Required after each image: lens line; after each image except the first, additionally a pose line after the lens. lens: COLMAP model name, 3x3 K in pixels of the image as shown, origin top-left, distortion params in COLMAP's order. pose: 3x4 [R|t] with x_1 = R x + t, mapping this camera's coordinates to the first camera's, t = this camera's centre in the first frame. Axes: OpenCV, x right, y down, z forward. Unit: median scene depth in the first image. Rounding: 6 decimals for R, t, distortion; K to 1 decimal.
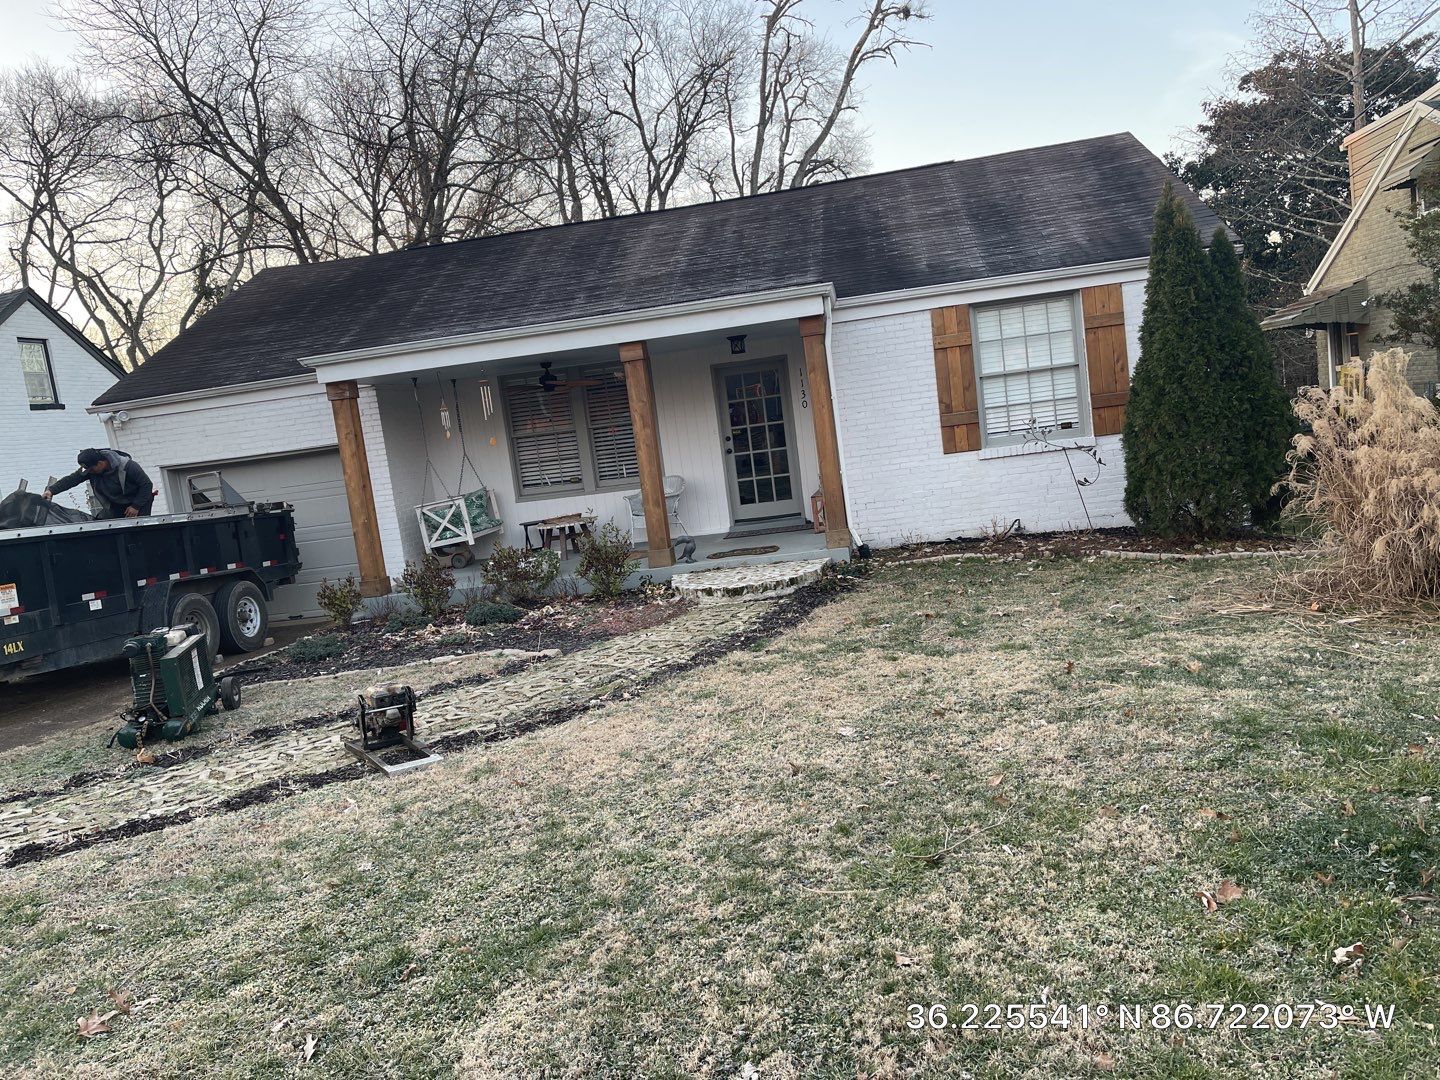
lens RADIAL K [[1092.0, 0, 723.6], [0, 1092.0, 541.9], [0, 0, 1]] dist [0.064197, -0.083708]
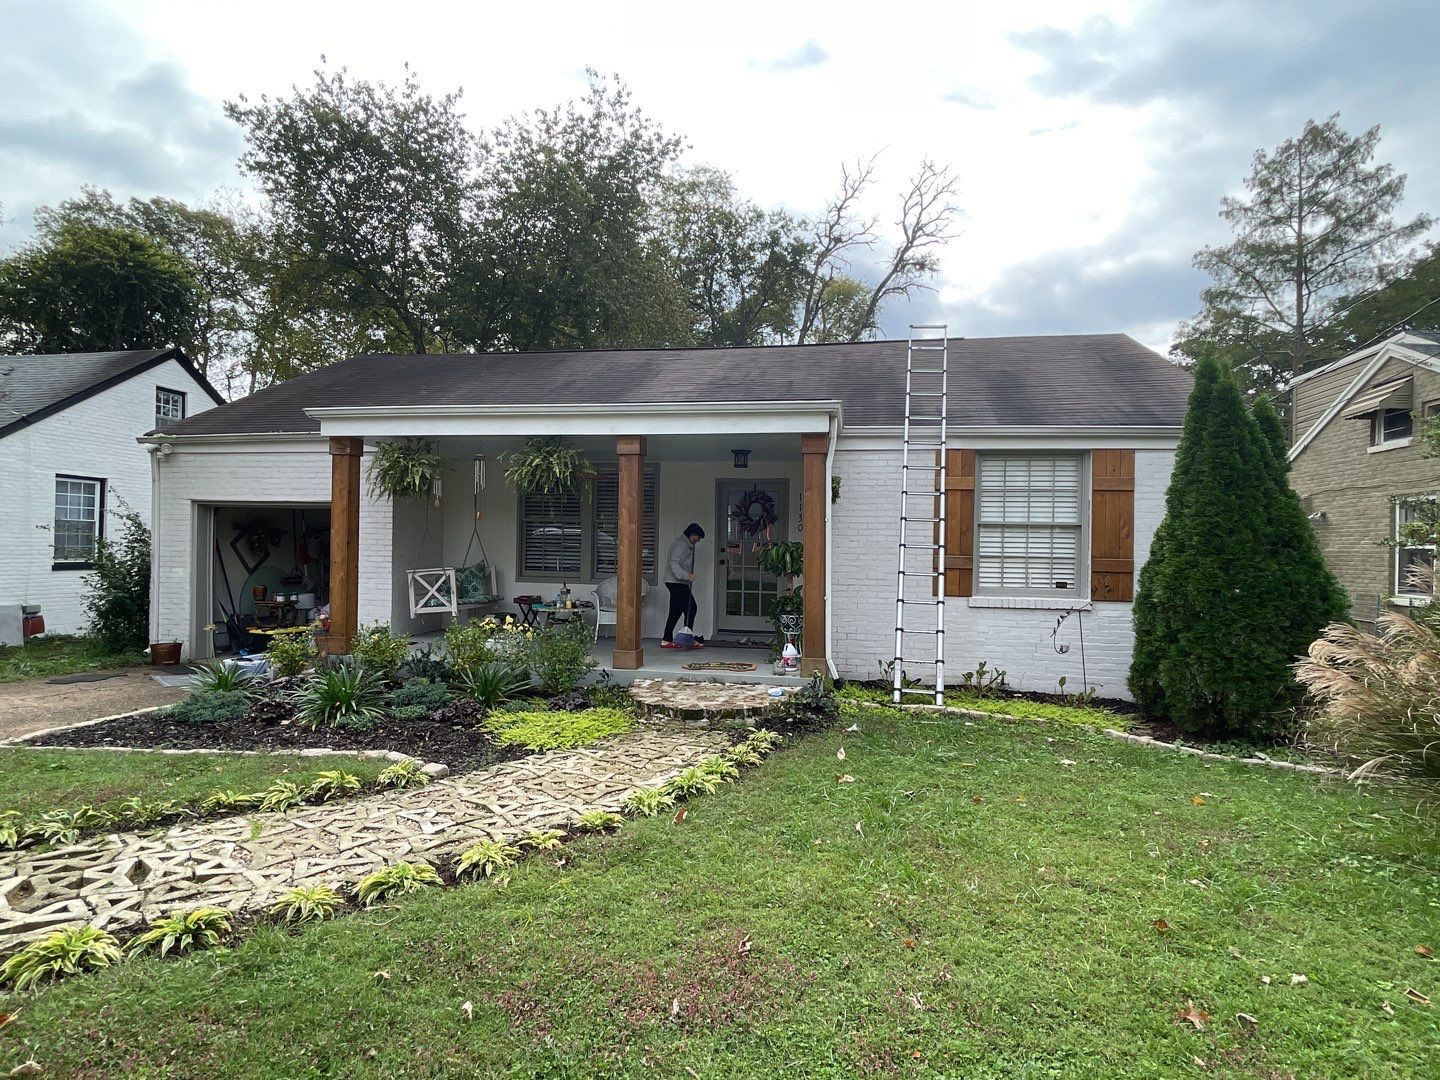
lens RADIAL K [[779.2, 0, 717.0], [0, 779.2, 543.6], [0, 0, 1]] dist [0.020047, -0.027901]
pose [[0.988634, 0.143566, -0.044619, 0.035536], [-0.147734, 0.982745, -0.111298, -0.020002], [0.027870, 0.116625, 0.992785, 0.299250]]
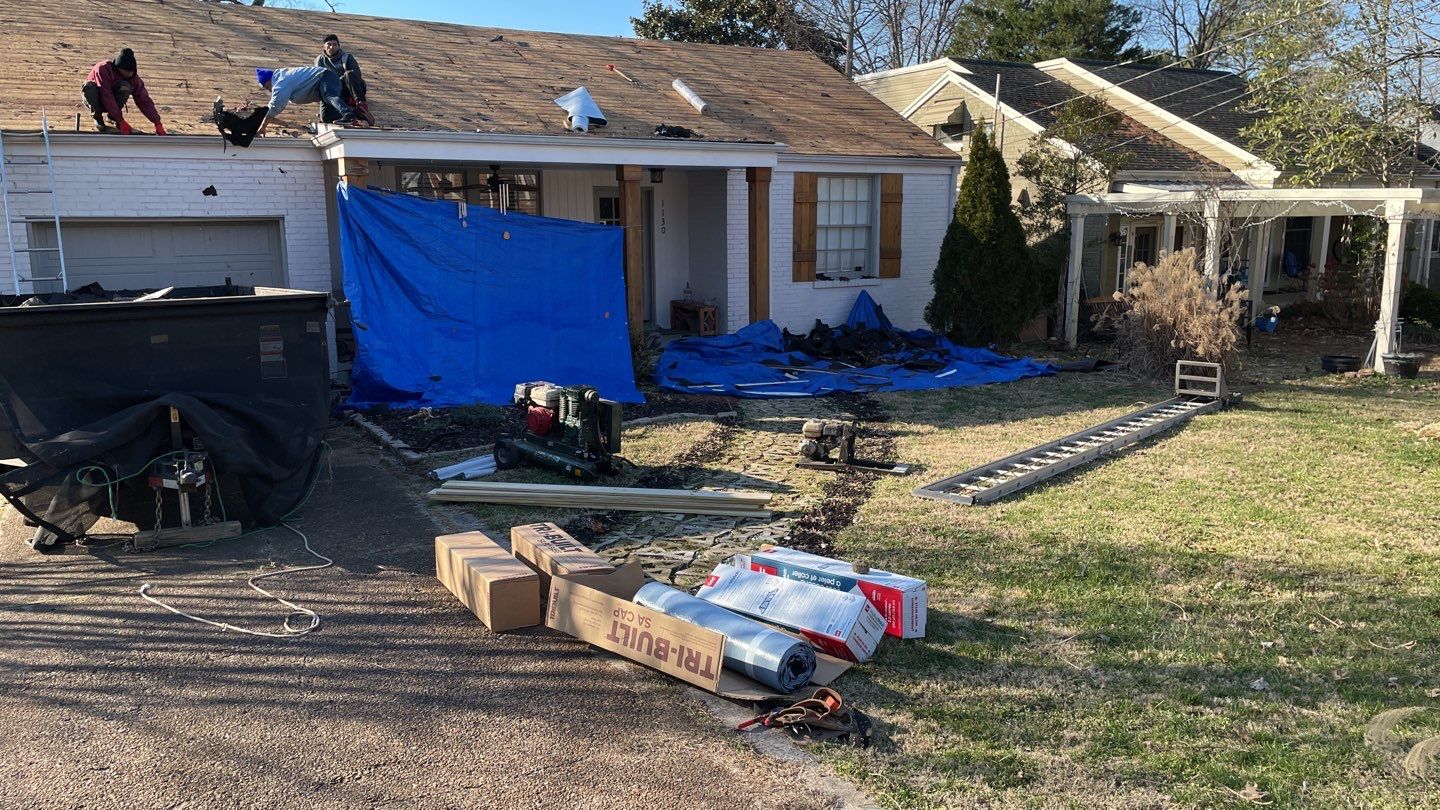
lens RADIAL K [[1089.9, 0, 724.6], [0, 1089.9, 401.2], [0, 0, 1]] dist [0.117542, -0.149048]
pose [[0.784172, 0.014848, 0.620366, -0.689453], [-0.028368, 0.999526, 0.011935, 0.051382], [-0.619895, -0.026958, 0.784222, 0.006705]]
